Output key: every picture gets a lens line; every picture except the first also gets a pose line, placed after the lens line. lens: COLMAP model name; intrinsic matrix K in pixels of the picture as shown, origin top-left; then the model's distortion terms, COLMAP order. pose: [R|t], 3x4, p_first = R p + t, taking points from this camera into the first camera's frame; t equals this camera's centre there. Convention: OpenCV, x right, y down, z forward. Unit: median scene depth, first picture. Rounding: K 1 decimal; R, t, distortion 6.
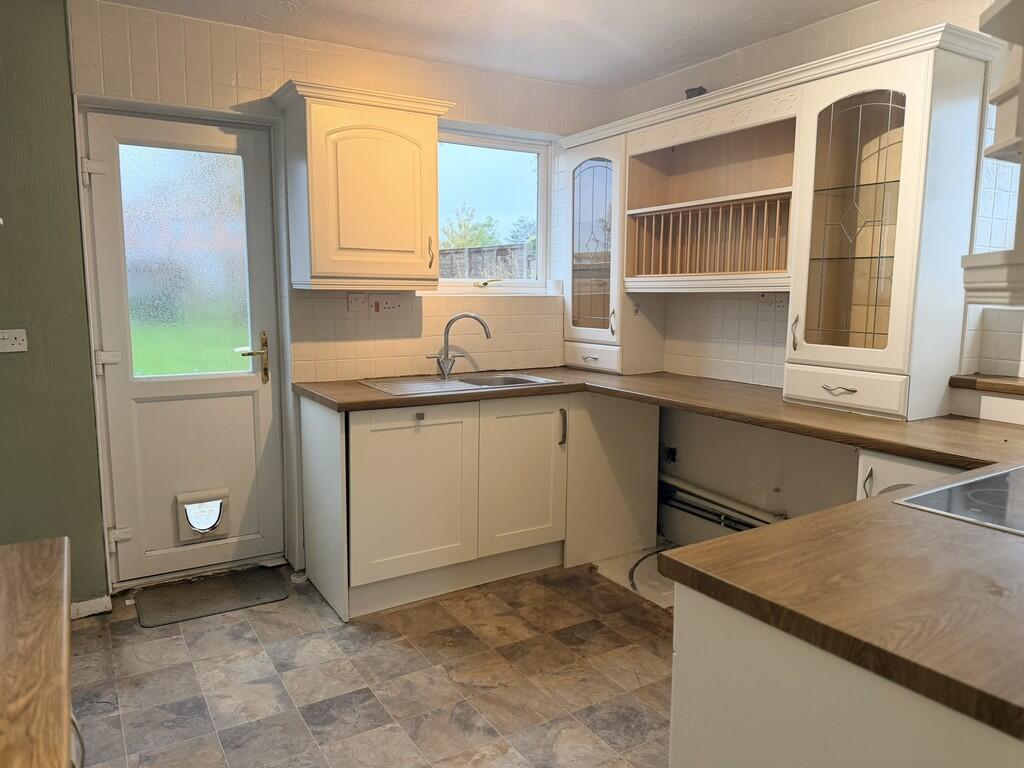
lens RADIAL K [[729.1, 0, 489.5], [0, 729.1, 376.7], [0, 0, 1]] dist [0.068659, -0.058953]
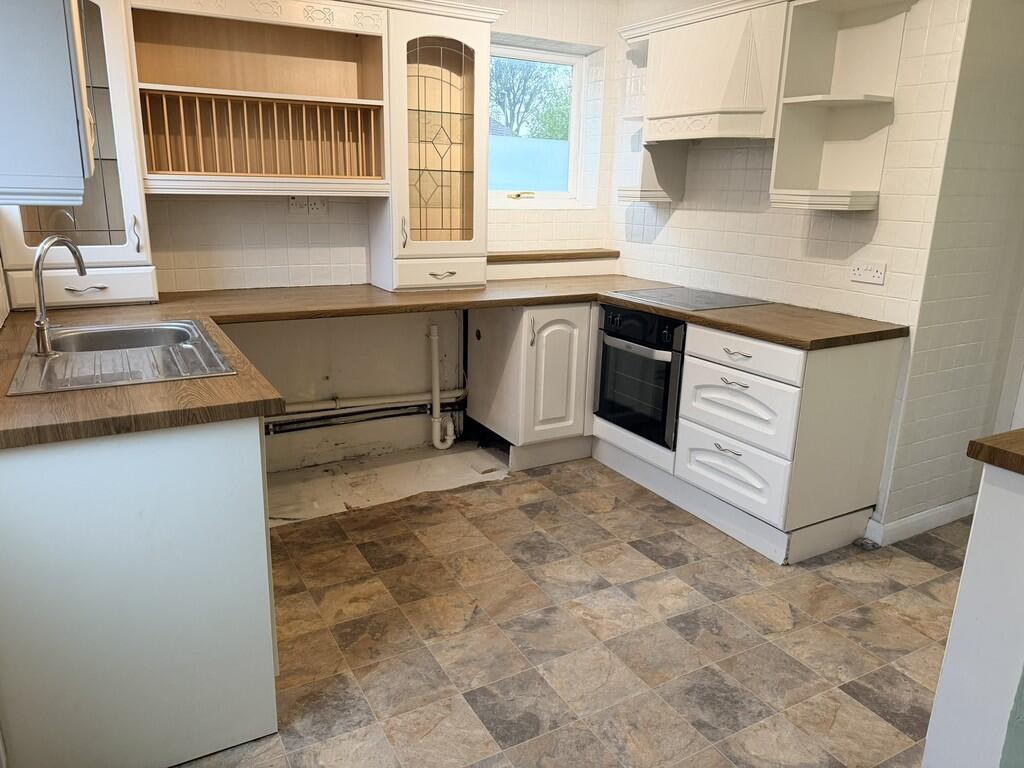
lens RADIAL K [[729.1, 0, 510.8], [0, 729.1, 386.5], [0, 0, 1]] dist [0.068659, -0.058953]
pose [[0.011126, -0.263173, 0.964685, -0.780276], [0.103550, 0.959861, 0.260663, -0.108932], [-0.994562, 0.096993, 0.037931, 0.787461]]
